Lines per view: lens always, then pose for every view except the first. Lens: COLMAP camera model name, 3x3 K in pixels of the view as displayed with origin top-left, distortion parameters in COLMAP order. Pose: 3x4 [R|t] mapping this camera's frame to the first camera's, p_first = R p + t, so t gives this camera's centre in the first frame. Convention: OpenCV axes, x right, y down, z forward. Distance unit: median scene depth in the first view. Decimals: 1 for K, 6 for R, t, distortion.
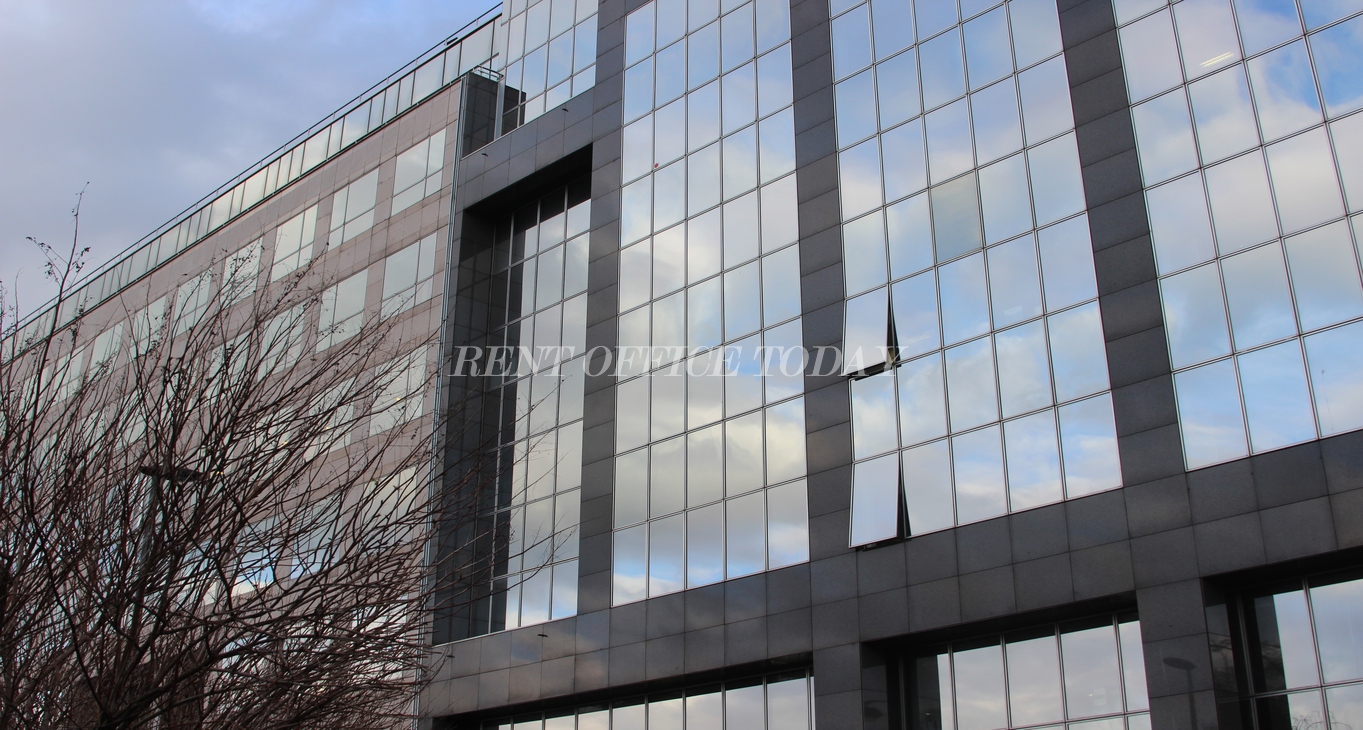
lens RADIAL K [[1366.7, 0, 681.5], [0, 1366.7, 365.0], [0, 0, 1]] dist [0.000595, 0.000823]
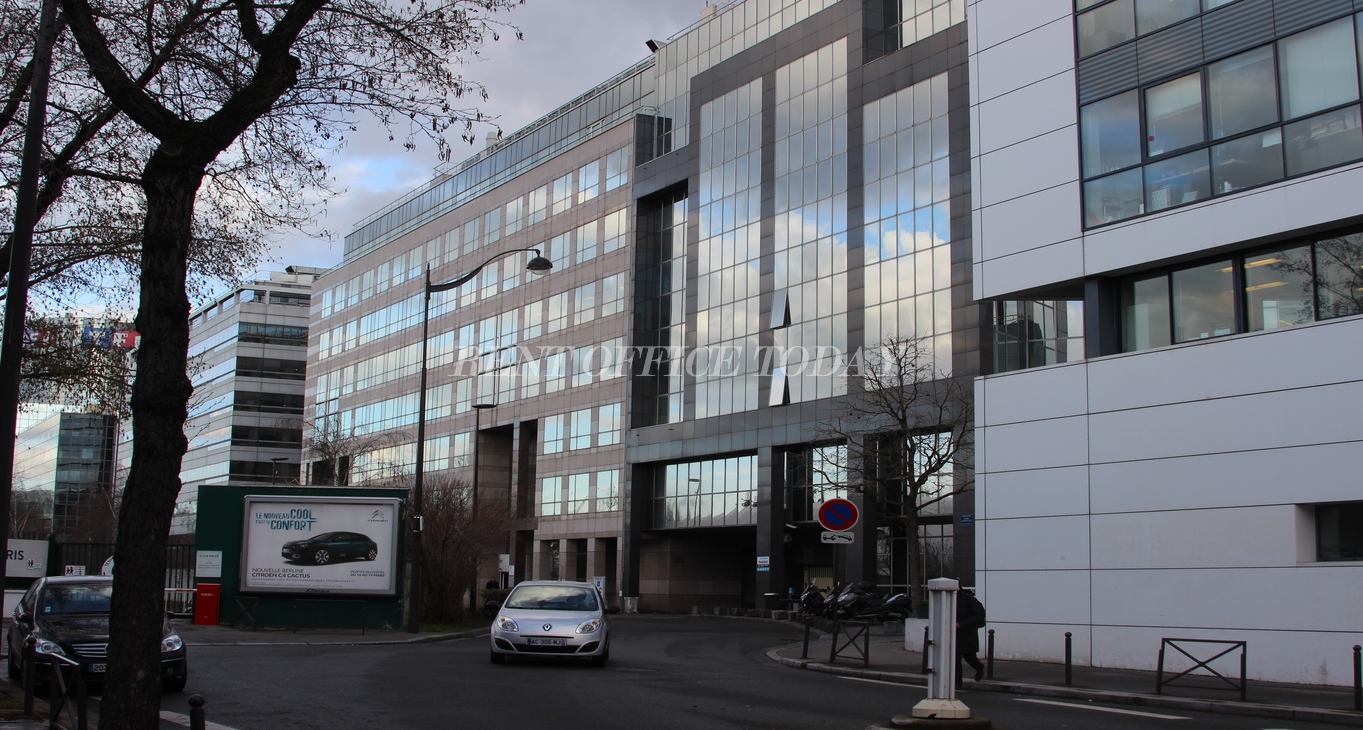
lens RADIAL K [[1366.7, 0, 681.5], [0, 1366.7, 365.0], [0, 0, 1]] dist [0.000595, 0.000823]
pose [[0.963065, -0.024549, -0.268148, 0.488903], [0.090565, 0.967351, 0.236707, -0.406422], [0.253582, -0.252249, 0.933845, -0.982506]]
